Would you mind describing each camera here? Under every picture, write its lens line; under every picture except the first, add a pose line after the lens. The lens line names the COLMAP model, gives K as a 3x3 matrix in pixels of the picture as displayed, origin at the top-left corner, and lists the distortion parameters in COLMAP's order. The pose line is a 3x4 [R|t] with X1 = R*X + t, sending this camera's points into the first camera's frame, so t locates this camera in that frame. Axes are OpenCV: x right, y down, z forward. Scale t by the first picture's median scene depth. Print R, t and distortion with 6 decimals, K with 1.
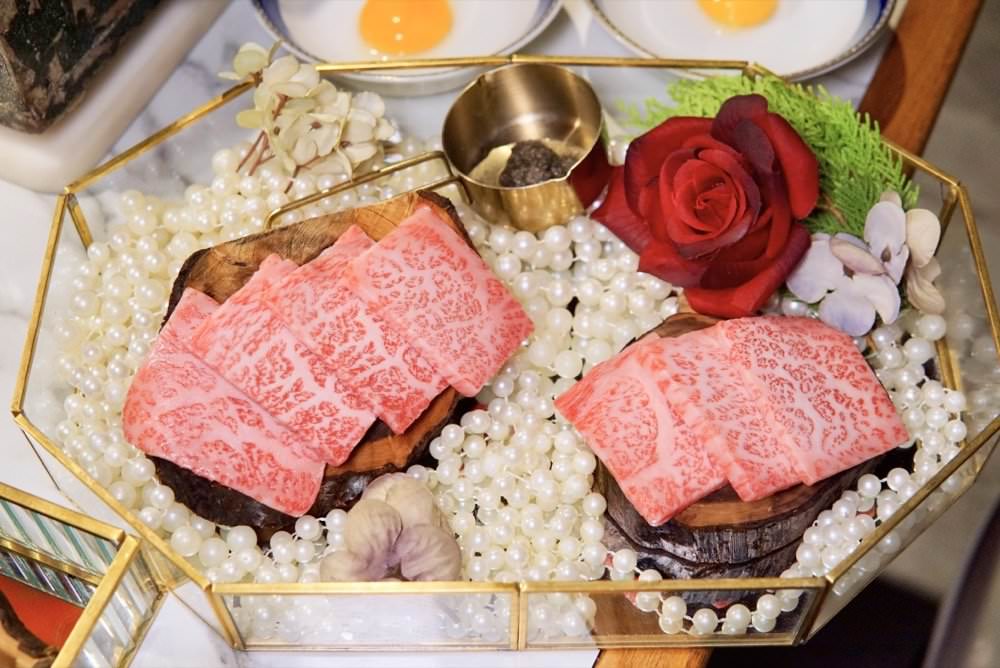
lens RADIAL K [[1325.0, 0, 500.3], [0, 1325.0, 335.5], [0, 0, 1]] dist [-0.036294, 0.000000]
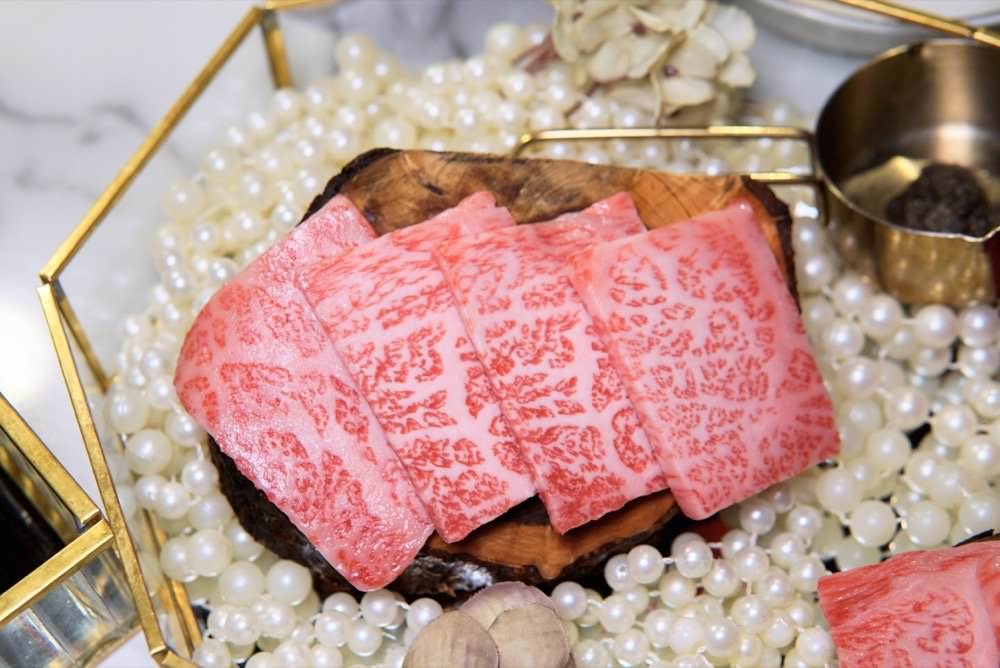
lens RADIAL K [[1467.2, 0, 500.1], [0, 1467.2, 333.6], [0, 0, 1]] dist [0.004232, 0.000000]
pose [[0.898629, 0.365574, -0.242532, 0.031036], [-0.361021, 0.930315, 0.064630, -0.045687], [0.249259, 0.029481, 0.967988, 0.315053]]
